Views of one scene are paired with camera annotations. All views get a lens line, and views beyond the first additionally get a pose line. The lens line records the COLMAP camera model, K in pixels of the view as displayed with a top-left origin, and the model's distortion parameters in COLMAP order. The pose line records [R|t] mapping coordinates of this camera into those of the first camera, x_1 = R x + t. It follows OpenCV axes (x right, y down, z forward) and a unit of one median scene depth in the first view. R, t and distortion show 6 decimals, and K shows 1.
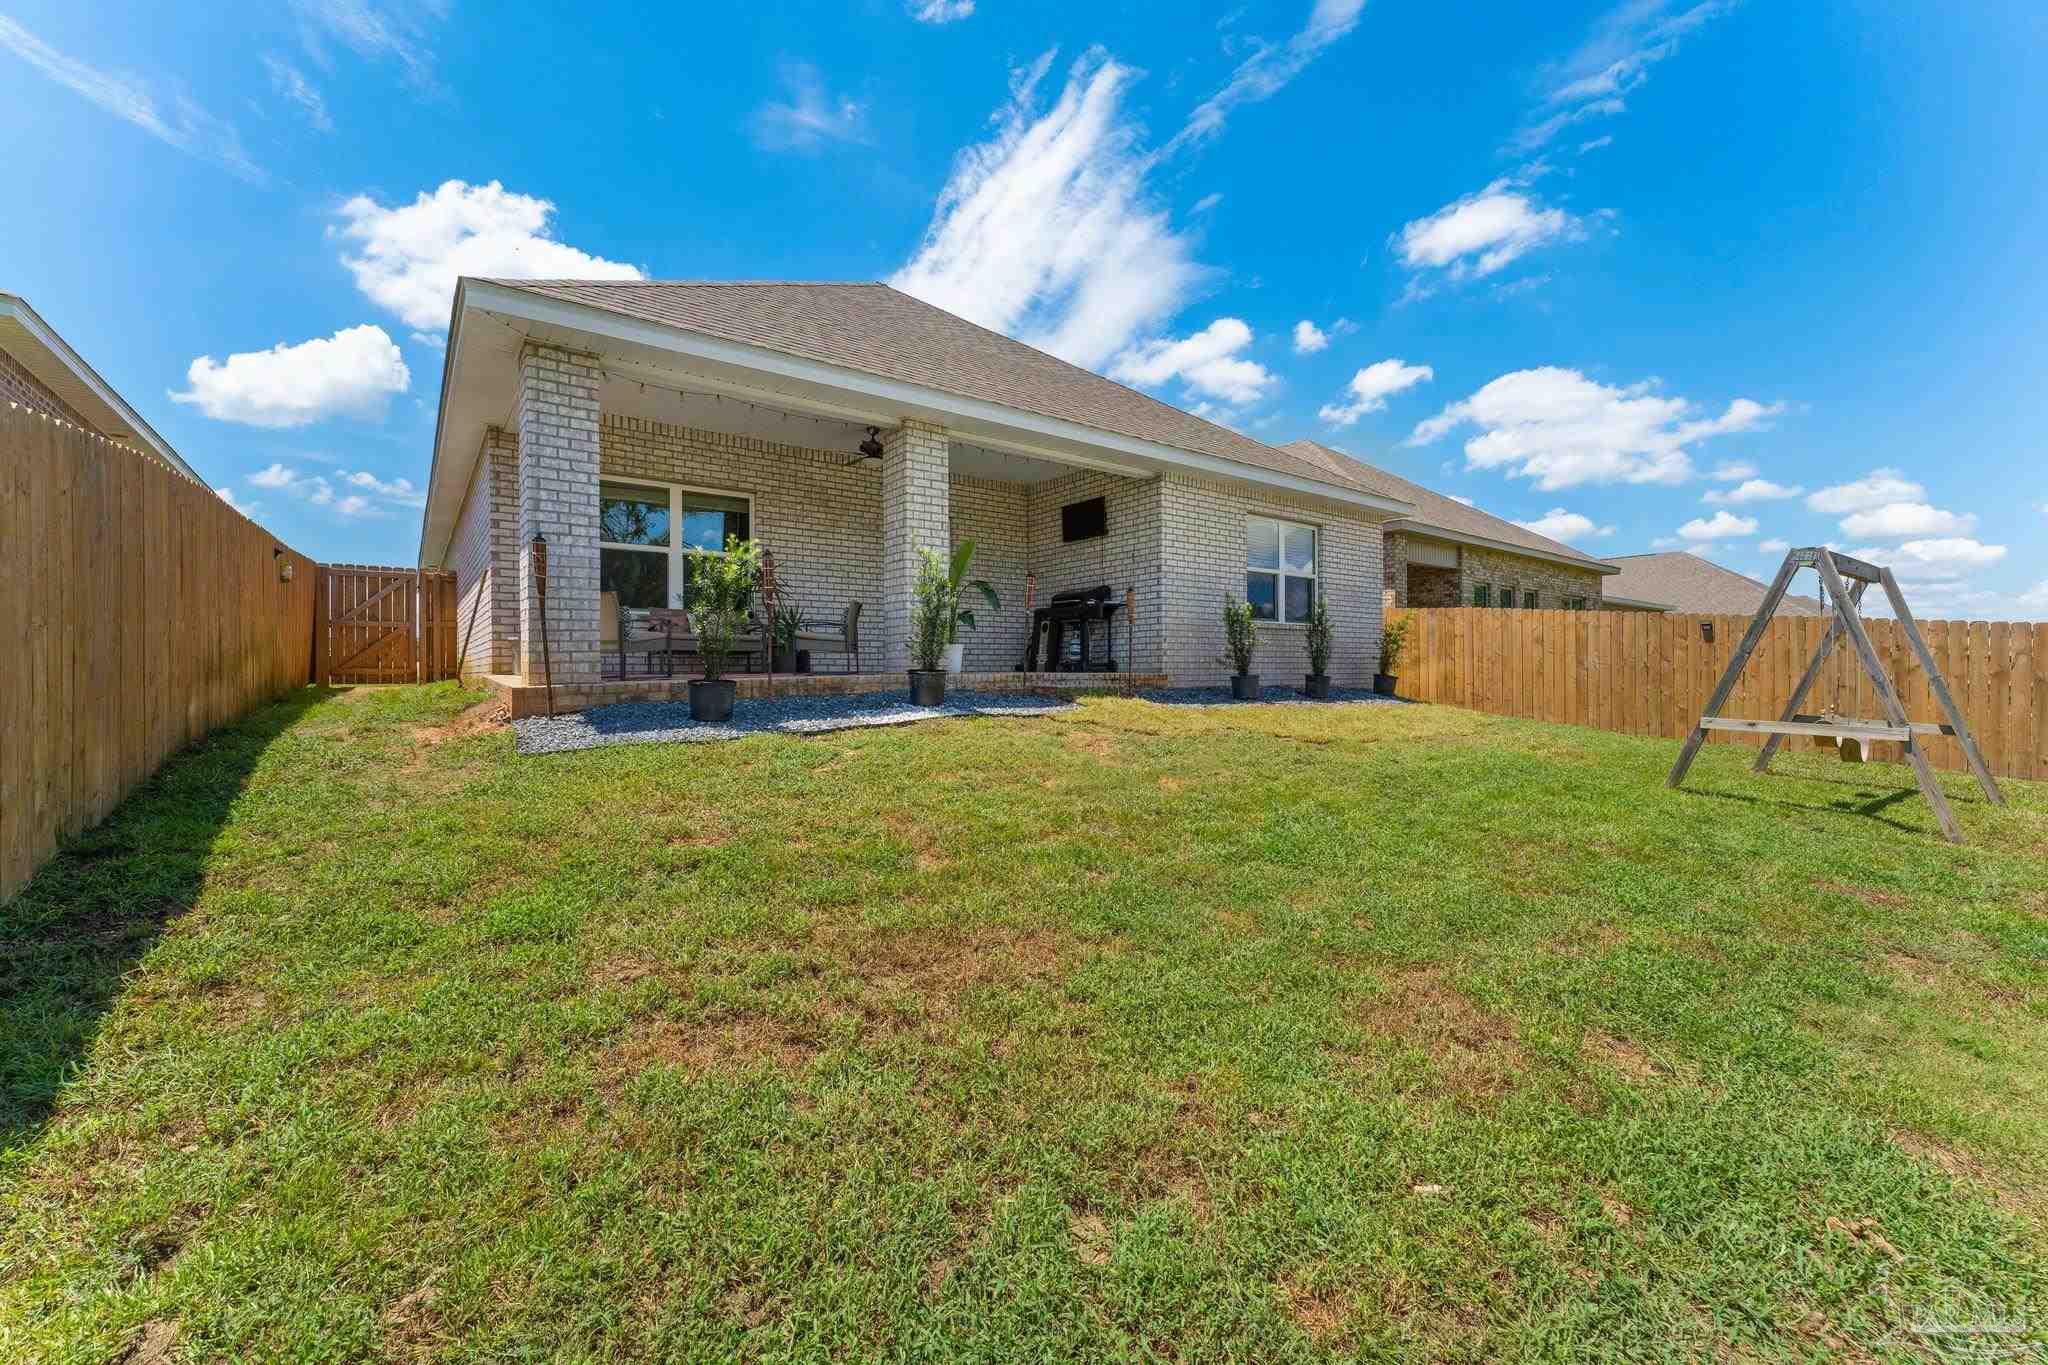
lens RADIAL K [[808.4, 0, 1020.3], [0, 808.4, 684.9], [0, 0, 1]] dist [0.002032, -0.000445]
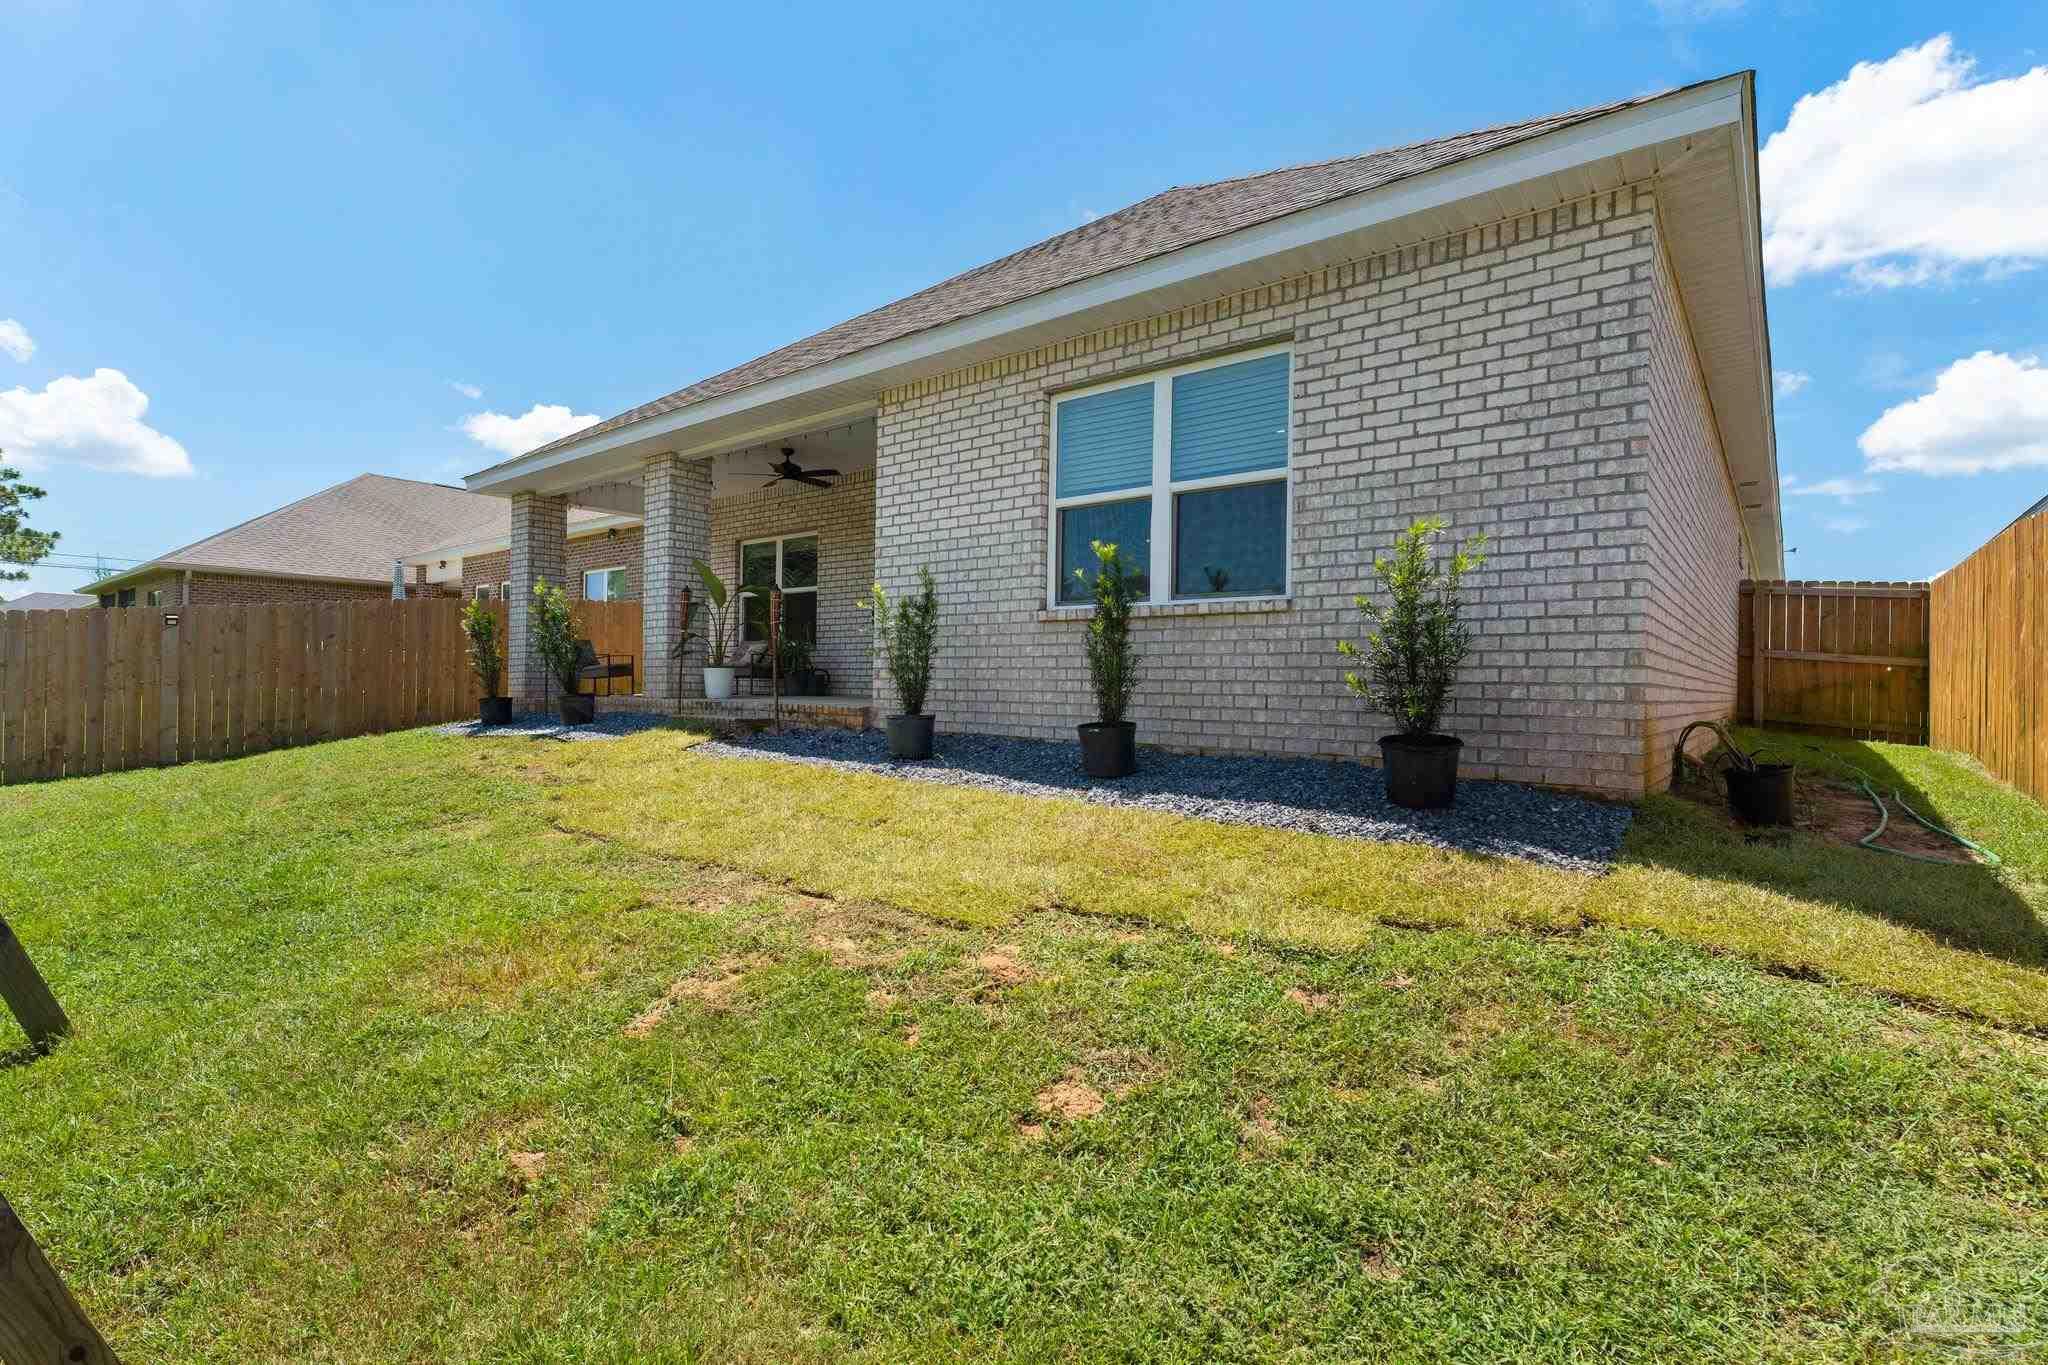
lens RADIAL K [[947.6, 0, 1024.0], [0, 947.6, 682.5], [0, 0, 1]] dist [-0.000141, -0.000007]
pose [[0.238205, 0.000862, -0.971215, 0.835396], [-0.029695, 0.999539, -0.006396, -0.027291], [0.970761, 0.030364, 0.238121, 0.834978]]
